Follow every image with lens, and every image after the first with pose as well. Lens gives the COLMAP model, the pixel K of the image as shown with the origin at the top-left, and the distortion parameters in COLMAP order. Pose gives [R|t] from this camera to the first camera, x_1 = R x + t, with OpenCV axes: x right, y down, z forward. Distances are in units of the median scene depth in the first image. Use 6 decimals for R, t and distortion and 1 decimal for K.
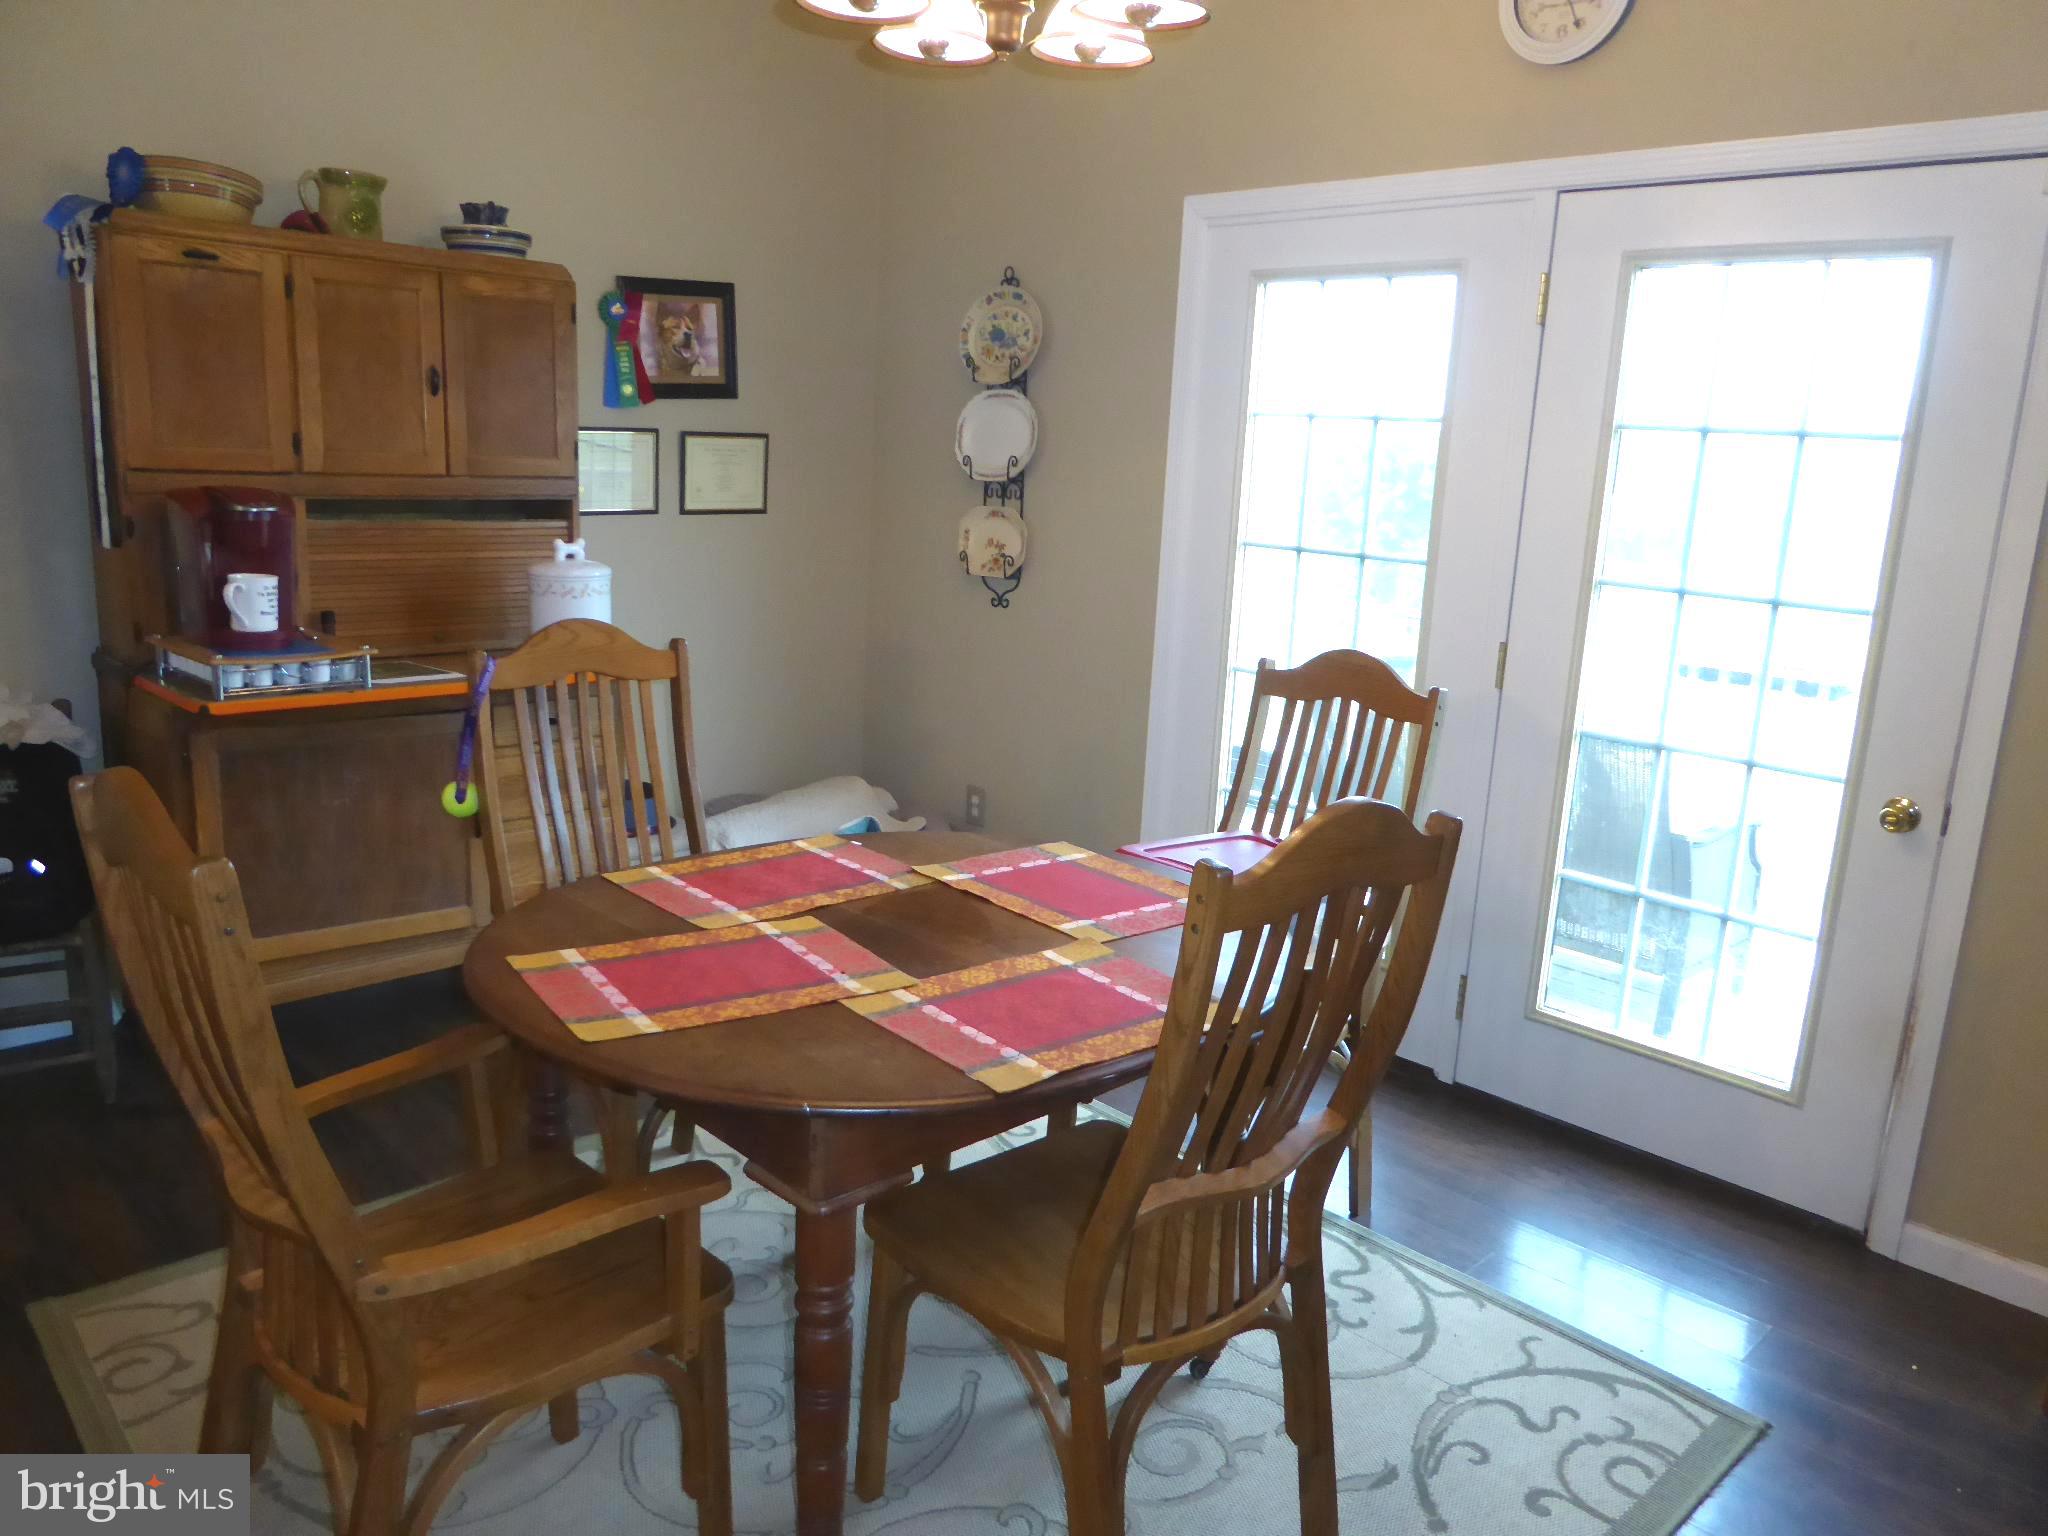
lens RADIAL K [[1436.2, 0, 1030.7], [0, 1436.2, 765.0], [0, 0, 1]] dist [-0.019378, -0.010096]
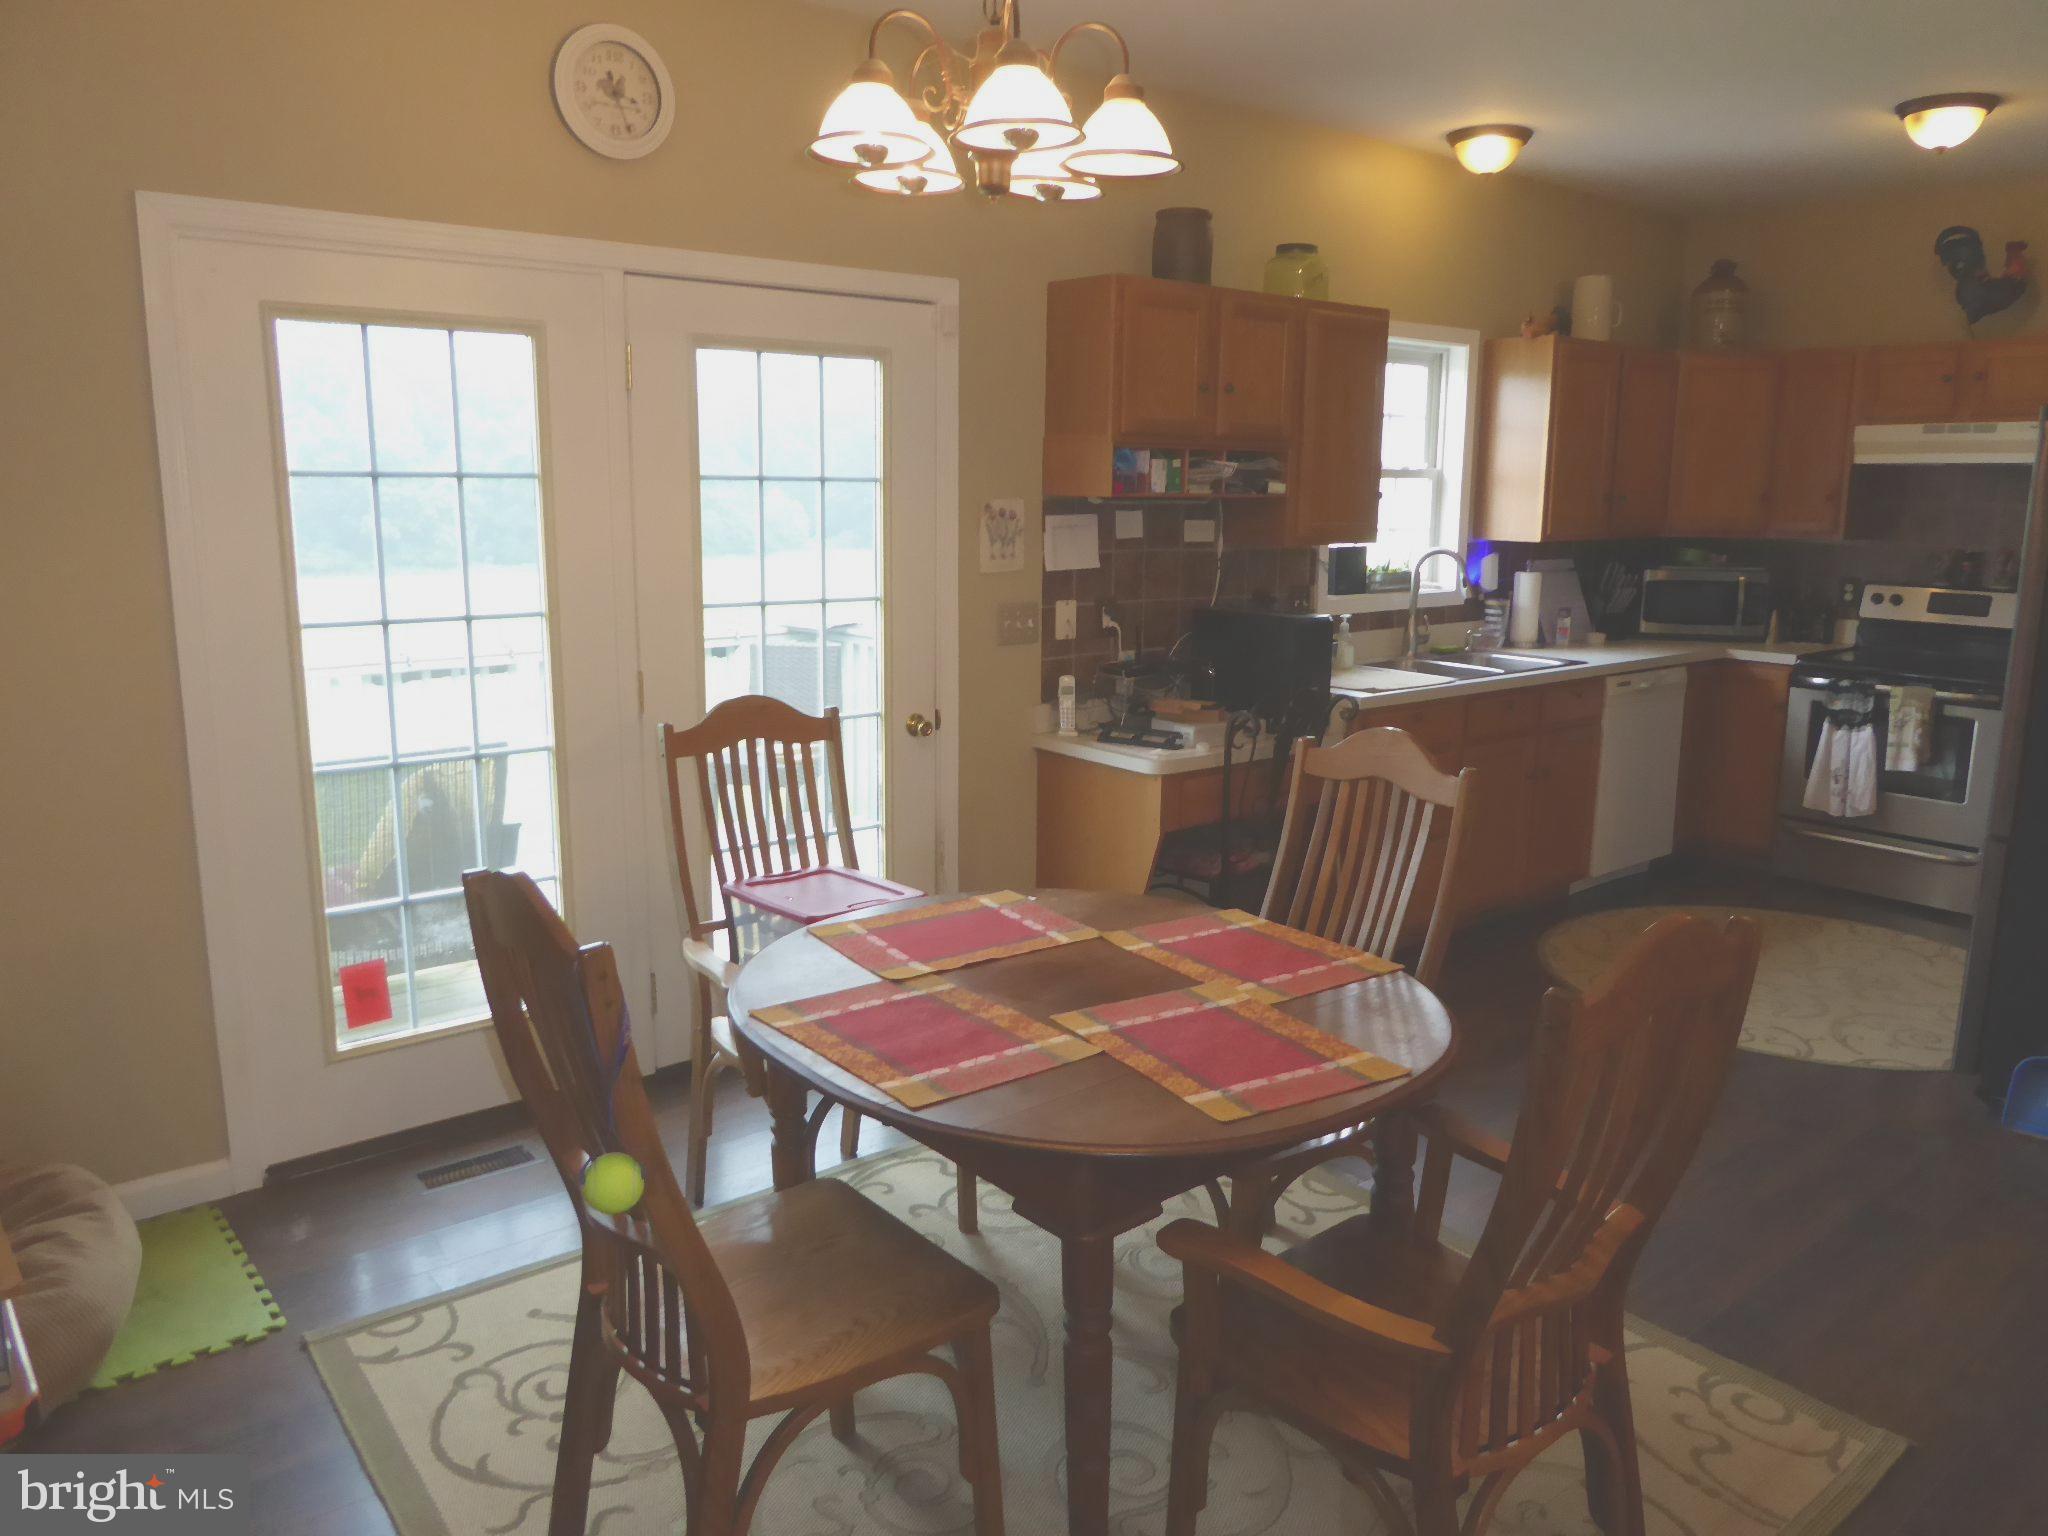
lens RADIAL K [[1436.2, 0, 1058.7], [0, 1436.2, 754.0], [0, 0, 1]] dist [-0.019378, -0.010096]
pose [[0.094275, -0.224893, 0.969812, -1.091542], [0.214132, 0.955931, 0.200858, -0.272450], [-0.972245, 0.188731, 0.138277, 0.822373]]
